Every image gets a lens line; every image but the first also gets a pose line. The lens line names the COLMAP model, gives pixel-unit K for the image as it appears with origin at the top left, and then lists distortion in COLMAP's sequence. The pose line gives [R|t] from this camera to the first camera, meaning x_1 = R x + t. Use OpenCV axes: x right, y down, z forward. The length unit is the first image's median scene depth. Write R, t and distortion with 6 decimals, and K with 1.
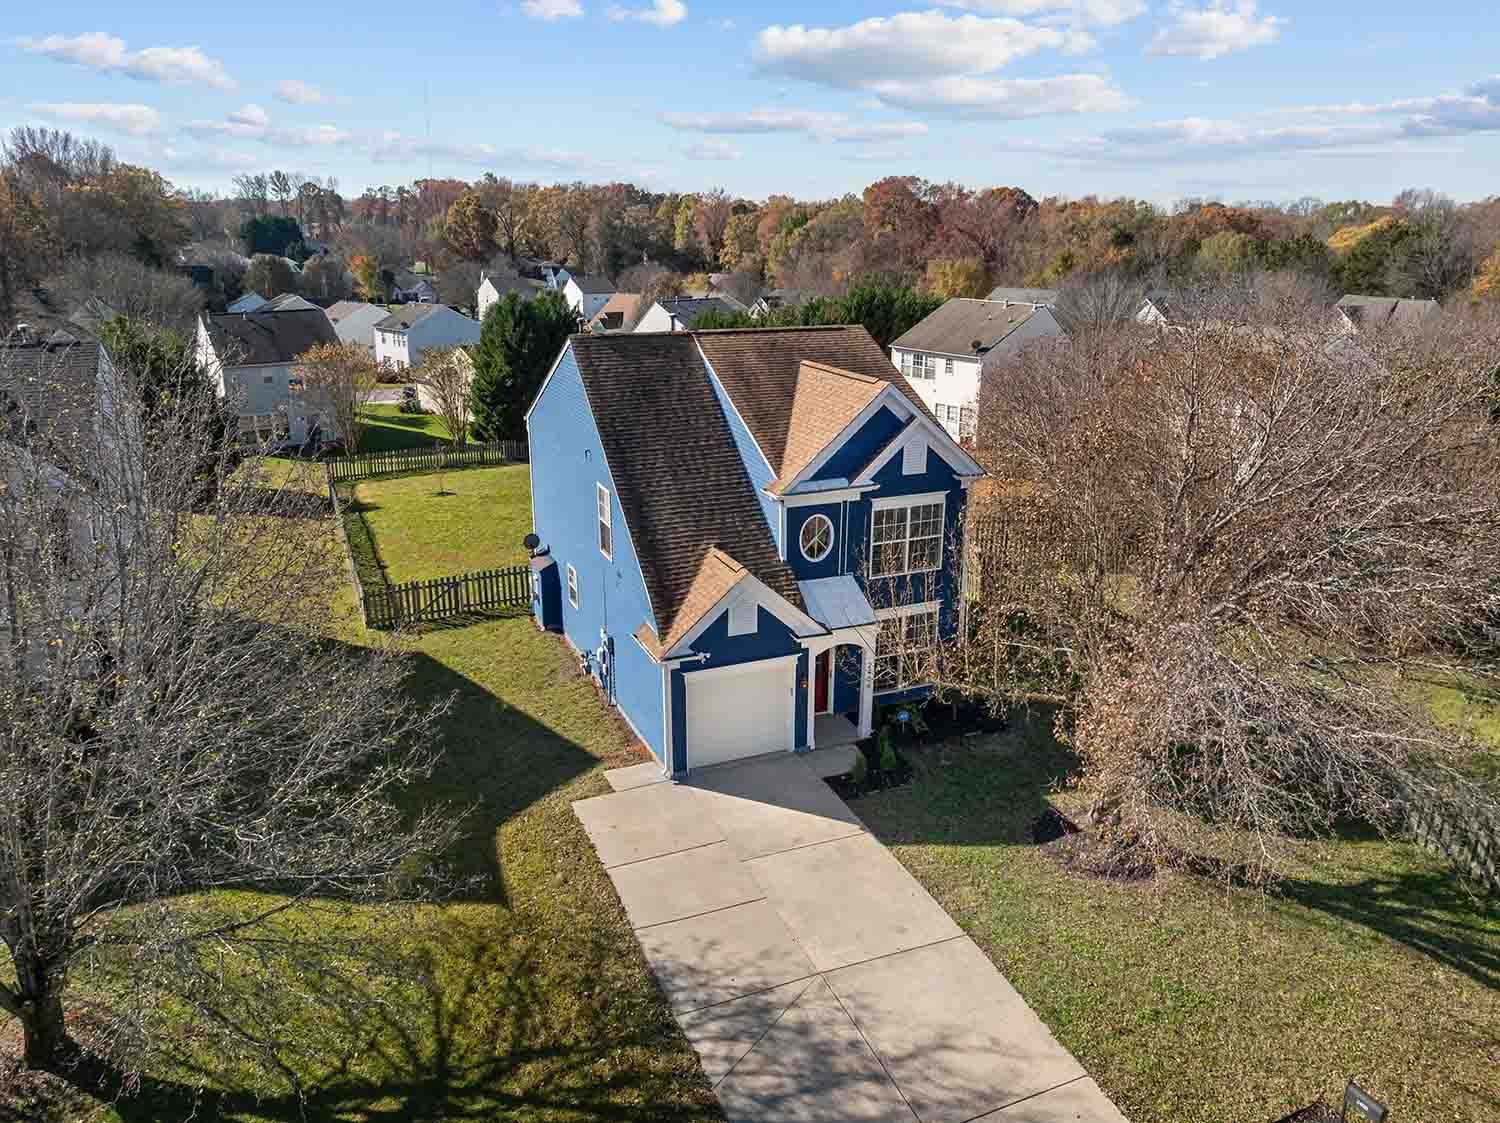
lens RADIAL K [[1057.1, 0, 750.0], [0, 1057.1, 561.5], [0, 0, 1]] dist [-0.039738, 0.007144]
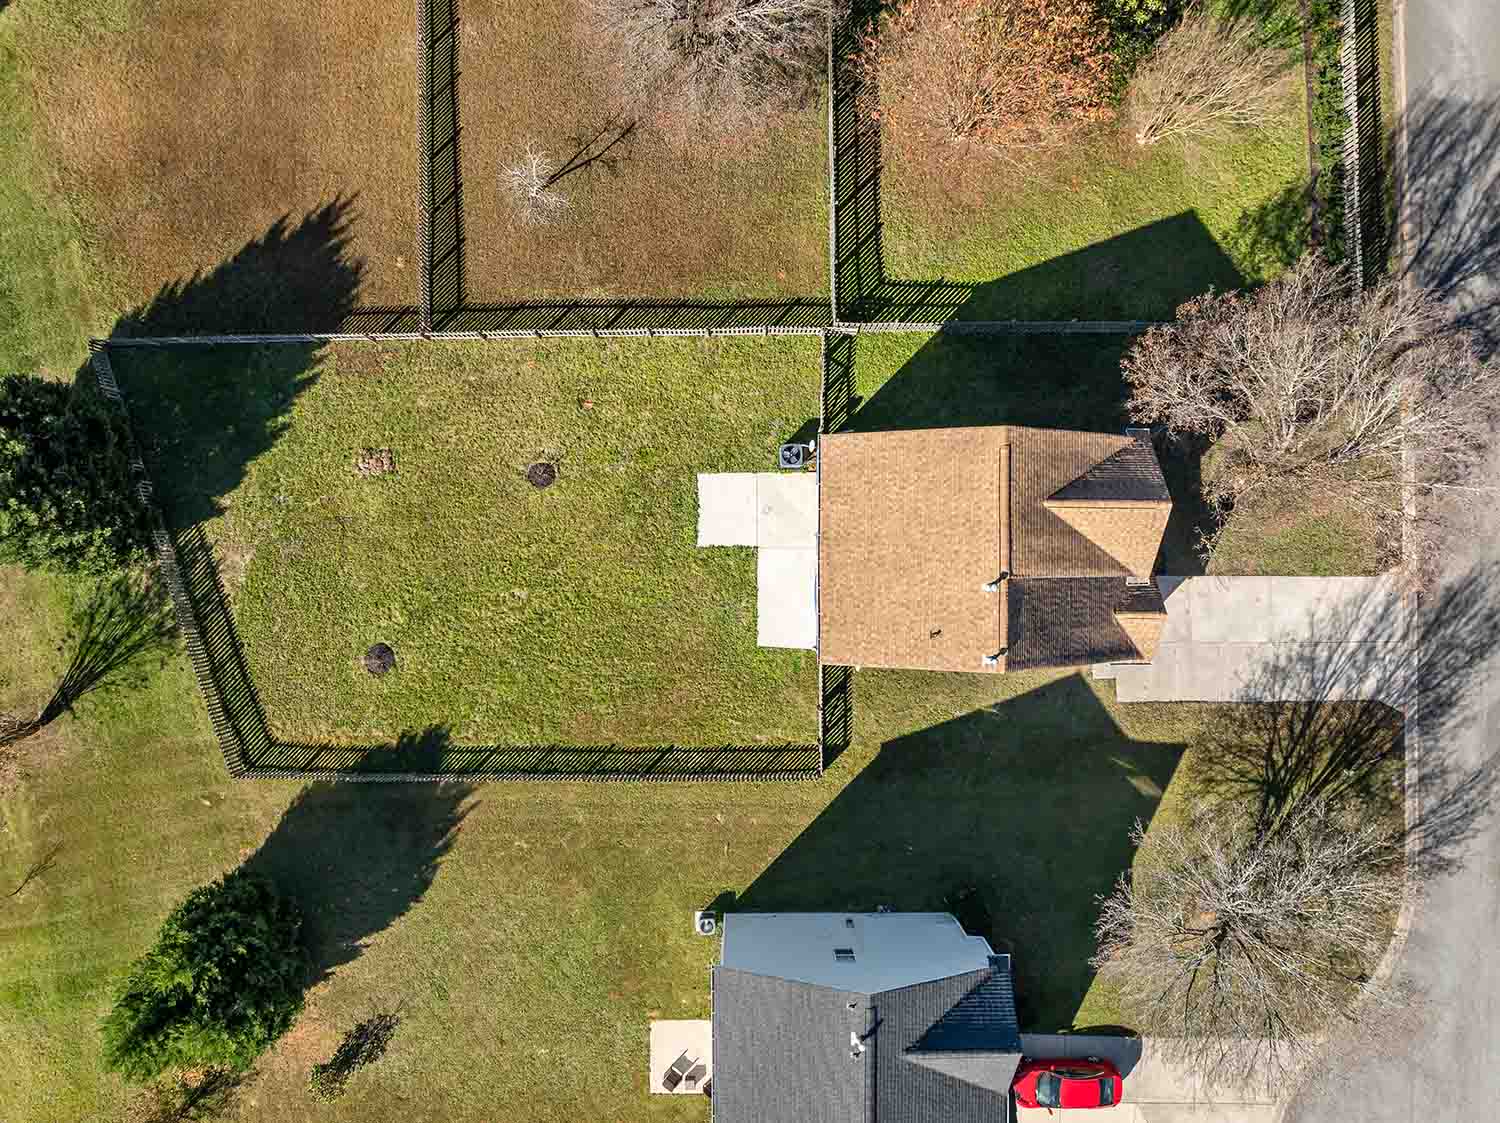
lens RADIAL K [[1057.1, 0, 750.0], [0, 1057.1, 561.5], [0, 0, 1]] dist [-0.039738, 0.007144]
pose [[0.398776, -0.917017, -0.007629, -0.171400], [0.274891, 0.111595, 0.954977, -1.727739], [-0.874879, -0.382919, 0.296581, 1.008443]]
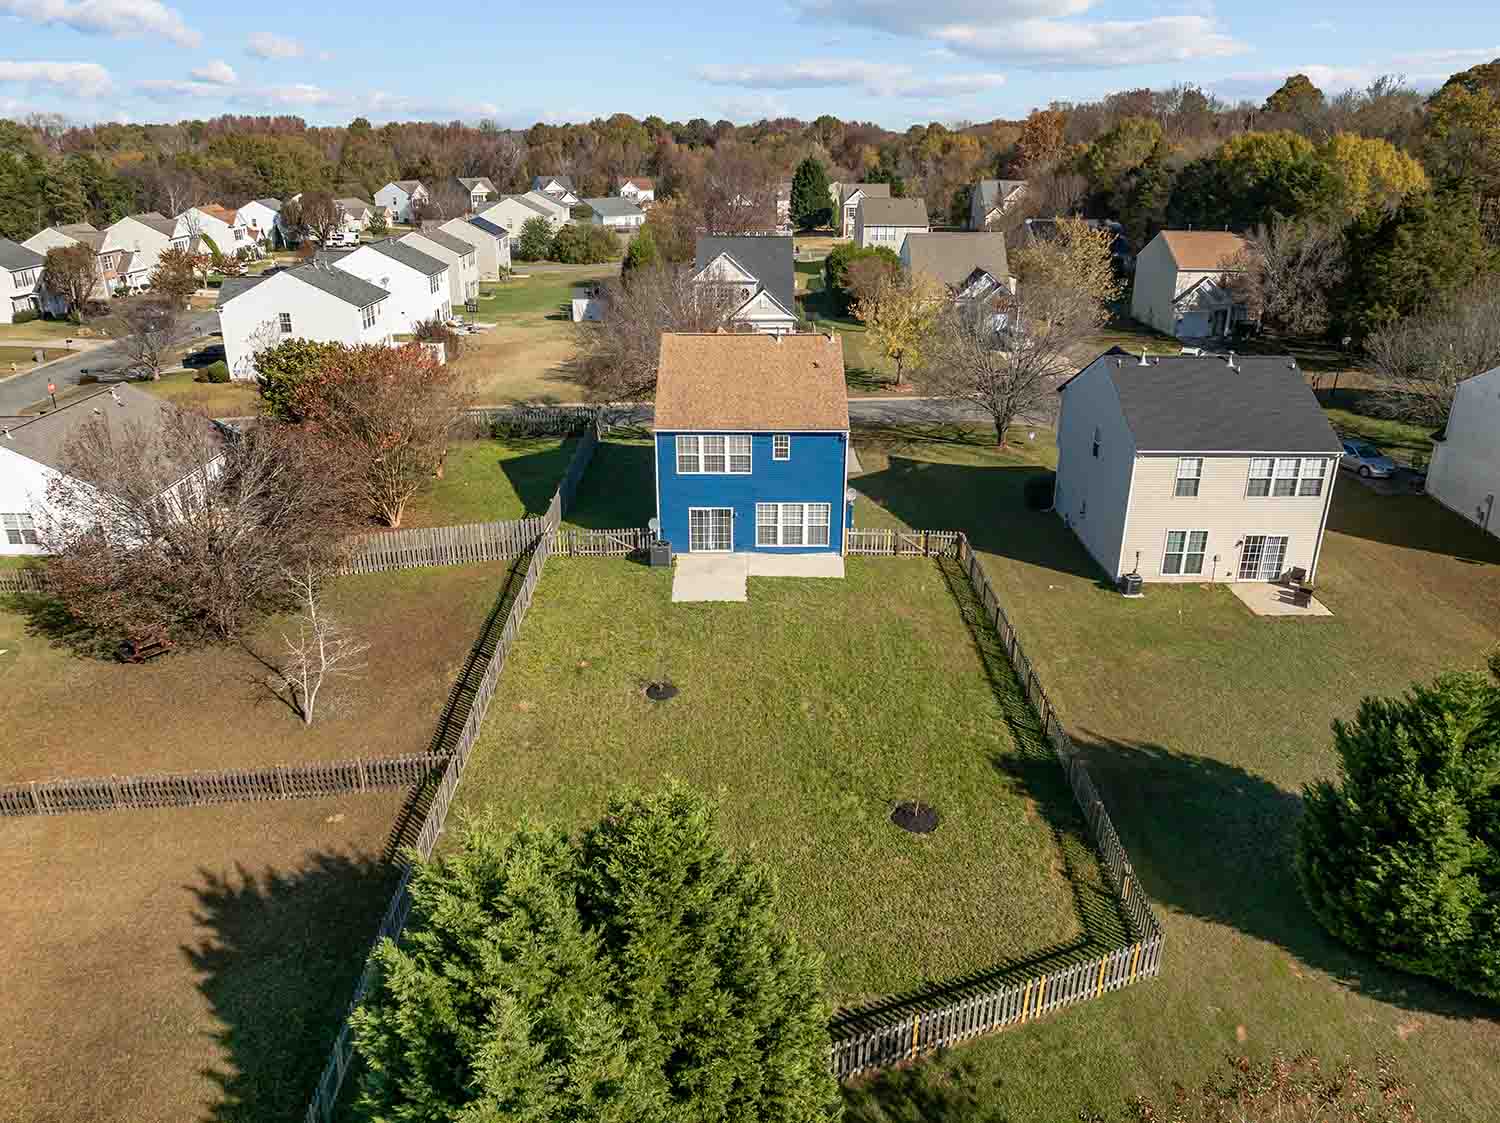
lens RADIAL K [[1069.7, 0, 750.0], [0, 1069.7, 561.5], [0, 0, 1]] dist [-0.034342, 0.002286]
pose [[-0.919996, -0.153359, 0.360677, -0.828592], [0.113191, 0.777083, 0.619136, -1.170980], [-0.375227, 0.610428, -0.697555, 2.820701]]
